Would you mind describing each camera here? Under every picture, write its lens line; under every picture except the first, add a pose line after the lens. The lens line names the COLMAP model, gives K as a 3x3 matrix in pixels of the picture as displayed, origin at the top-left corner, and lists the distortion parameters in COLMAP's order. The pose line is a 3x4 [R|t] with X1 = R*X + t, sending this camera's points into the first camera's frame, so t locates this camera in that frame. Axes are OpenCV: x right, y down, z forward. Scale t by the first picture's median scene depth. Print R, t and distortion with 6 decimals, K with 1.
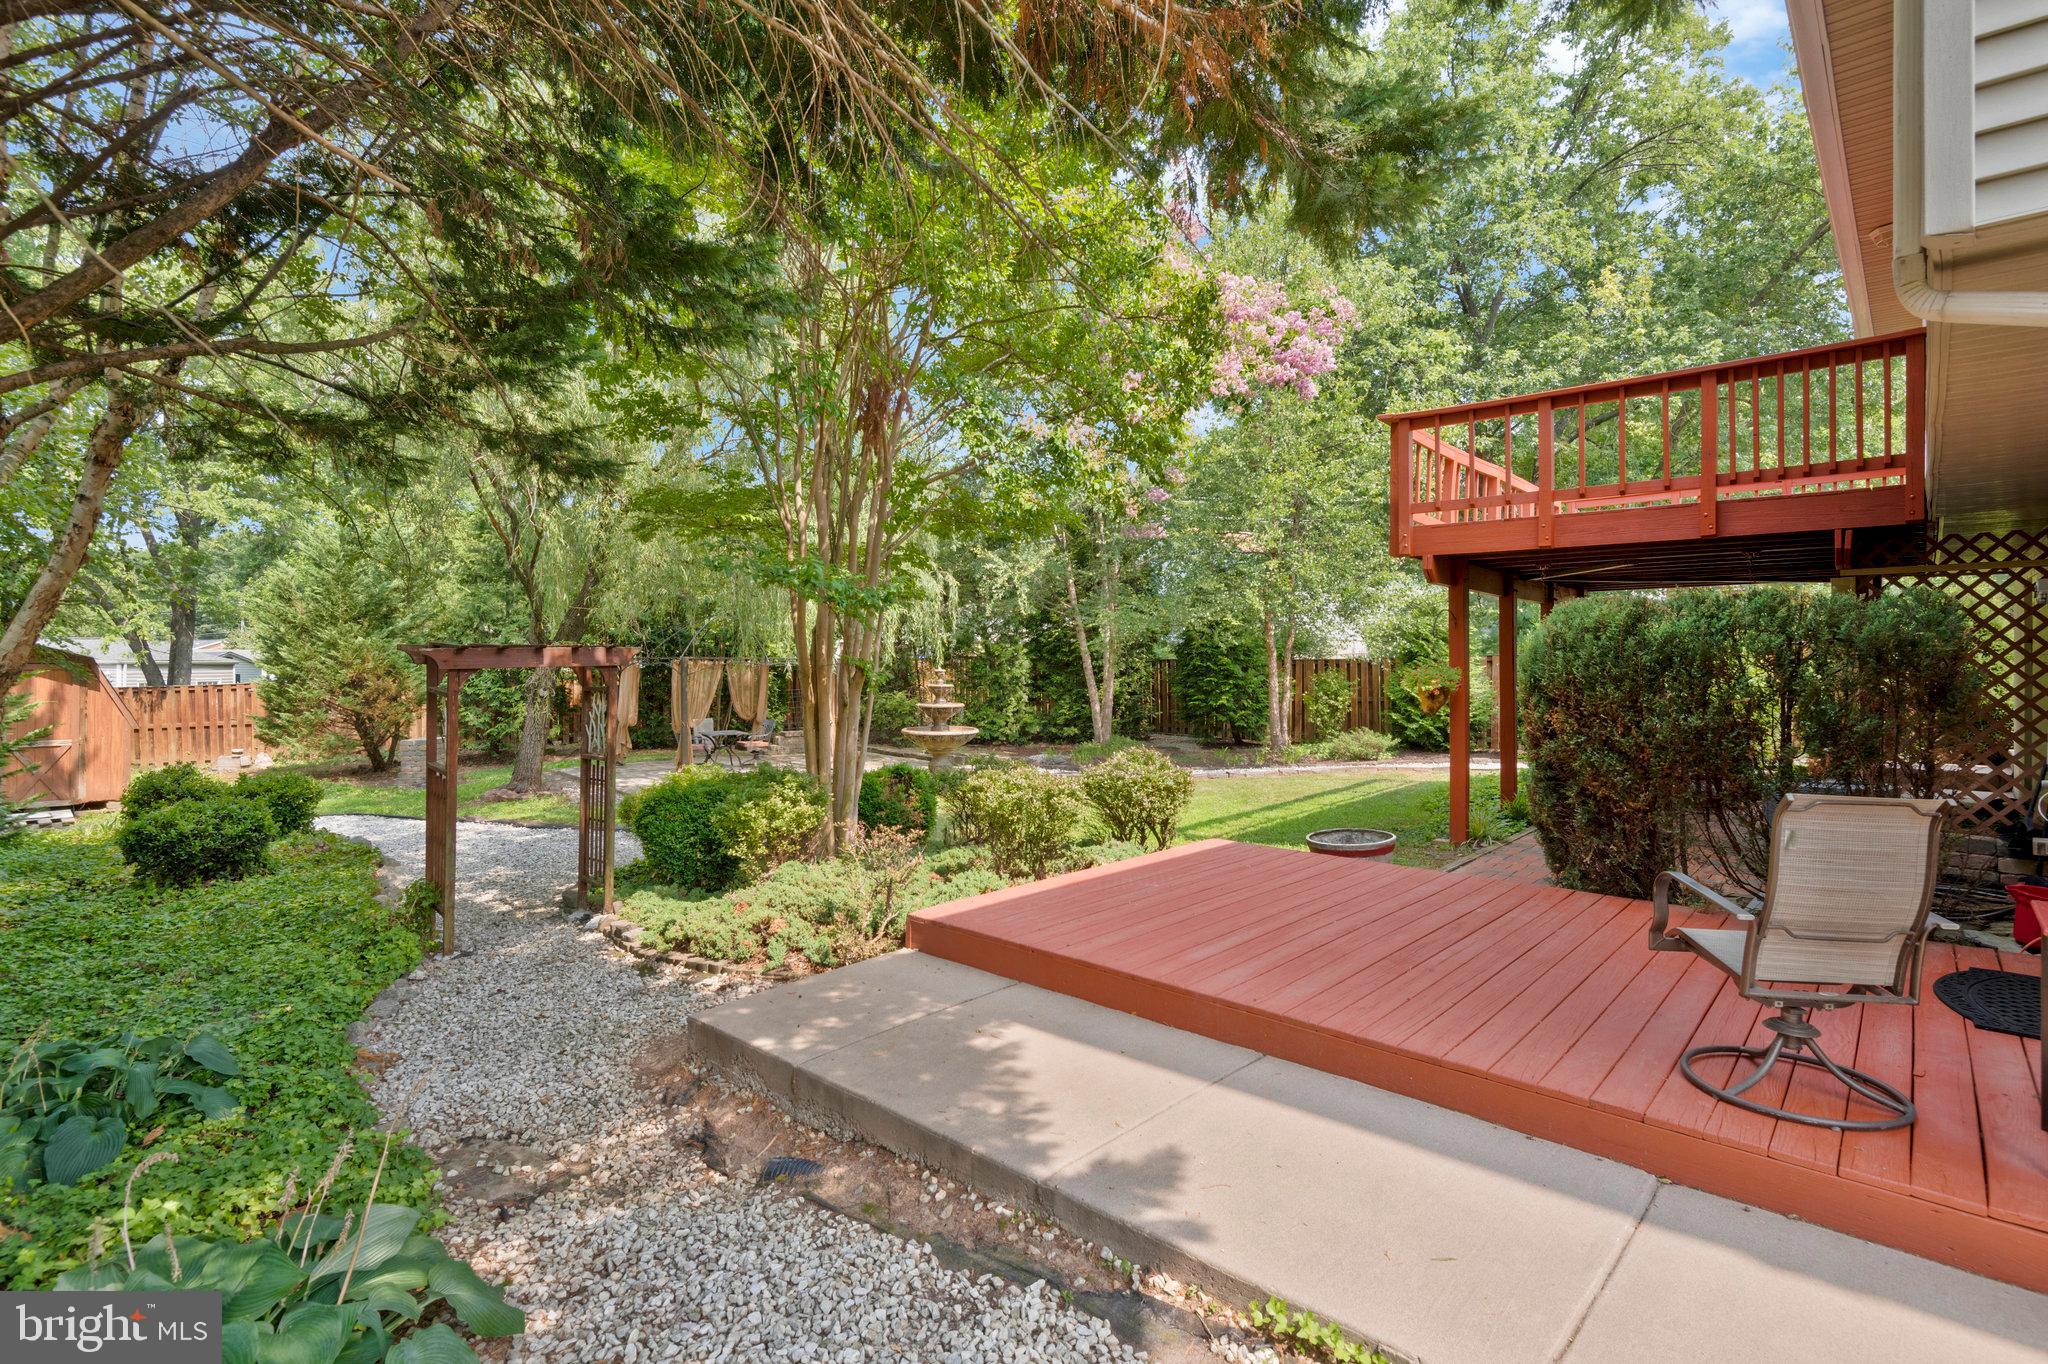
lens RADIAL K [[996.3, 0, 1042.0], [0, 996.3, 685.5], [0, 0, 1]] dist [0.017213, -0.000397]
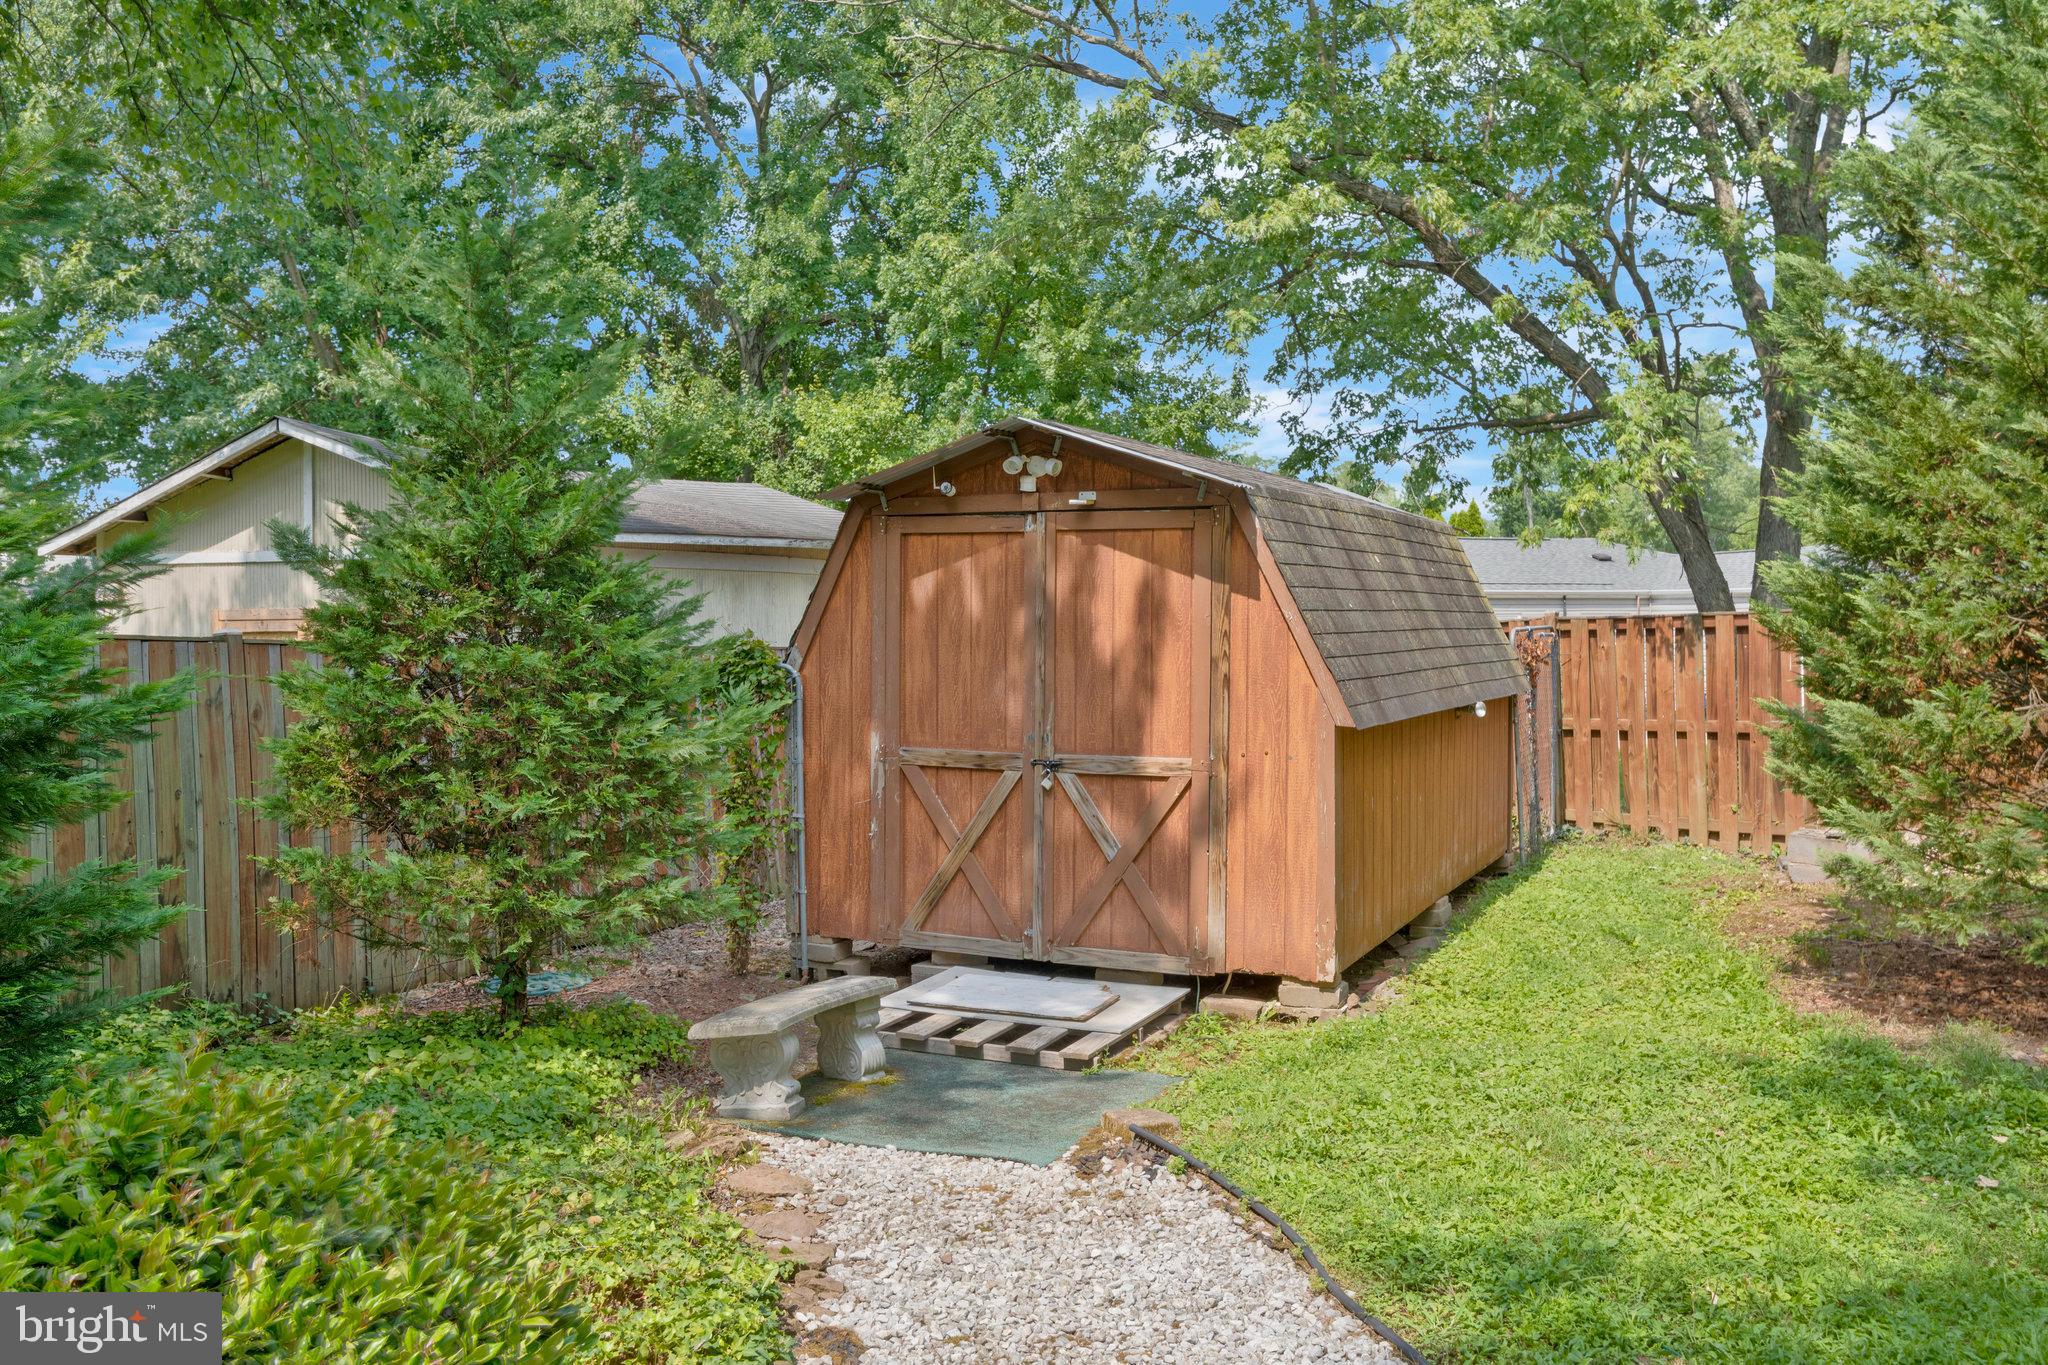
lens RADIAL K [[1709.8, 0, 1024.0], [0, 1709.8, 682.5], [0, 0, 1]] dist [-0.000546, 0.001527]
pose [[0.307857, 0.027556, -0.951034, -0.425507], [-0.018983, 0.999559, 0.022817, 0.017081], [0.951243, 0.011029, 0.308244, 0.682830]]
